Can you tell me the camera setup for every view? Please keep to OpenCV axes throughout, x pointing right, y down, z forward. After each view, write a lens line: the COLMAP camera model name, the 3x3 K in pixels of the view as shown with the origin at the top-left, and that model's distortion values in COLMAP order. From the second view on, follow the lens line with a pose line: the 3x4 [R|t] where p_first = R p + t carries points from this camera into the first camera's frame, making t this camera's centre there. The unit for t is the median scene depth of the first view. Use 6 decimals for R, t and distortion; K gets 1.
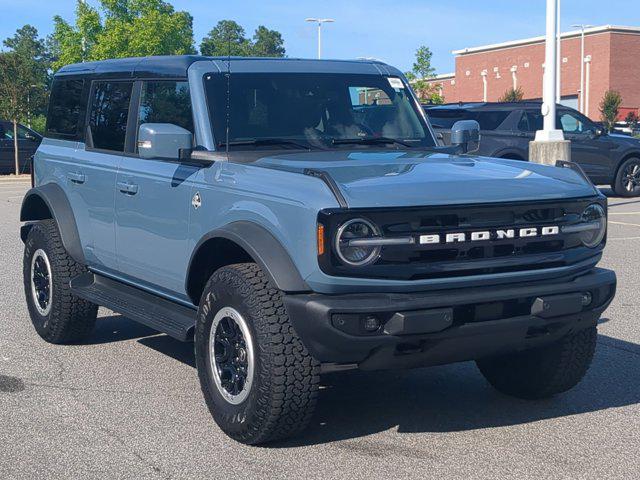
lens RADIAL K [[1103.3, 0, 320.0], [0, 1103.3, 240.0], [0, 0, 1]] dist [0.019863, 0.020666]
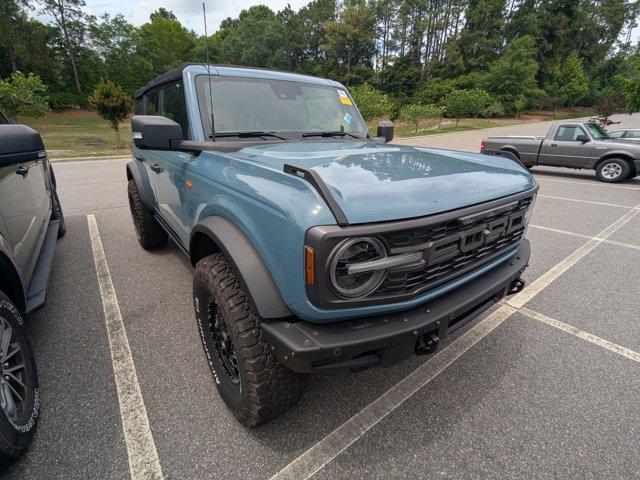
lens RADIAL K [[297.6, 0, 320.0], [0, 297.6, 240.0], [0, 0, 1]] dist [-0.027539, -0.000104]
pose [[0.994108, -0.034818, 0.102654, -0.011651], [0.010307, 0.973082, 0.230227, -0.059823], [-0.107907, -0.227813, 0.967707, 0.761892]]
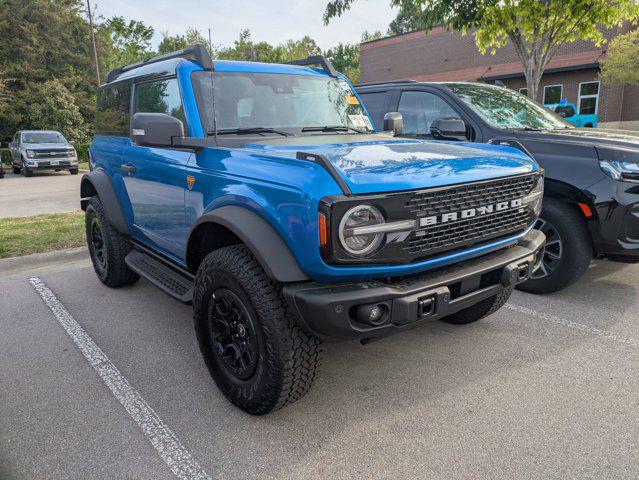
lens RADIAL K [[479.4, 0, 319.5], [0, 479.4, 240.0], [0, 0, 1]] dist [-0.001574, -0.000280]
pose [[0.991621, -0.053400, 0.117630, -0.046447], [0.040336, 0.993027, 0.110769, -0.033899], [-0.122725, -0.105096, 0.986860, 0.567598]]
